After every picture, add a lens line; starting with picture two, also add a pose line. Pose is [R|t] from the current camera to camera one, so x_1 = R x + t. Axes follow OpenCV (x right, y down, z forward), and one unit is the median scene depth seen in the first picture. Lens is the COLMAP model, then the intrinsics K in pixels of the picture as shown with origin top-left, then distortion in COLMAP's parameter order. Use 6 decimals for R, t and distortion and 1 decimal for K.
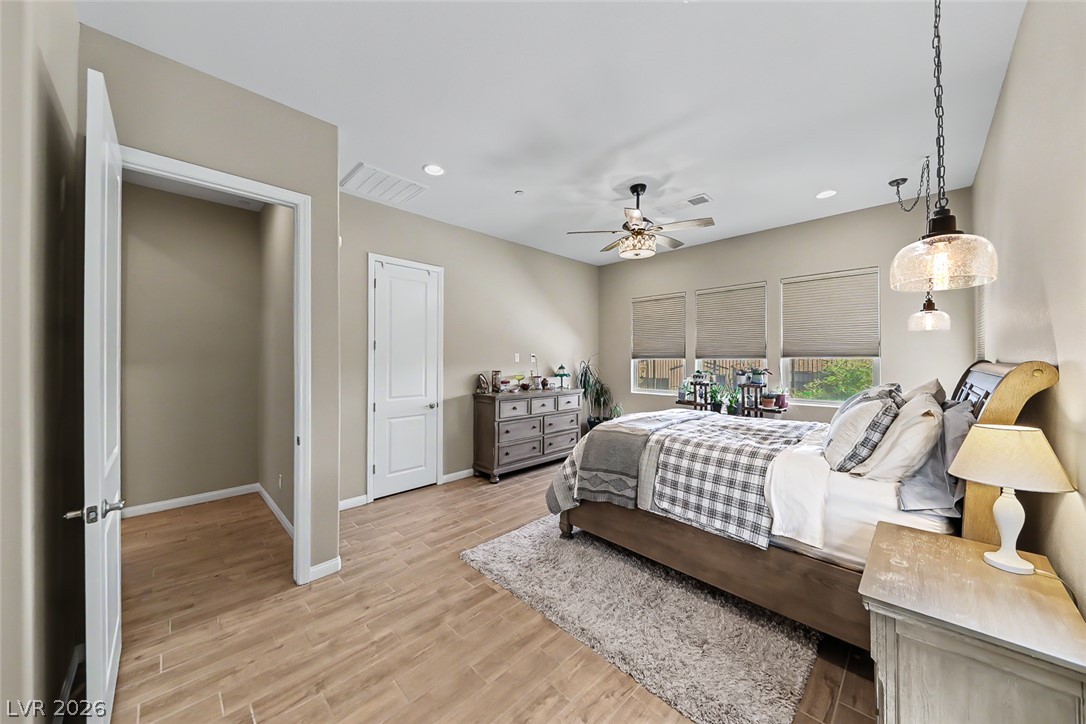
lens RADIAL K [[374.6, 0, 540.8], [0, 374.6, 360.7], [0, 0, 1]] dist [0.013651, -0.004115]
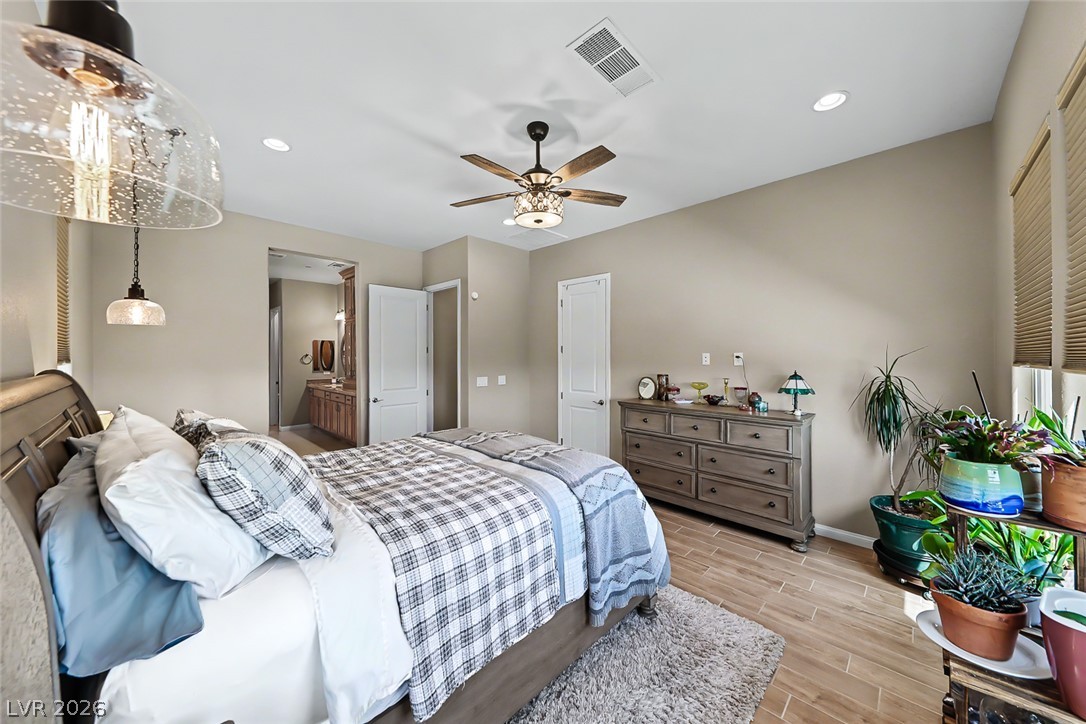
lens RADIAL K [[374.6, 0, 539.8], [0, 374.6, 355.5], [0, 0, 1]] dist [0.013651, -0.004115]
pose [[0.019477, -0.002005, -0.999808, 0.691573], [-0.005178, 0.999984, -0.002106, -0.012321], [0.999797, 0.005218, 0.019466, 0.692395]]
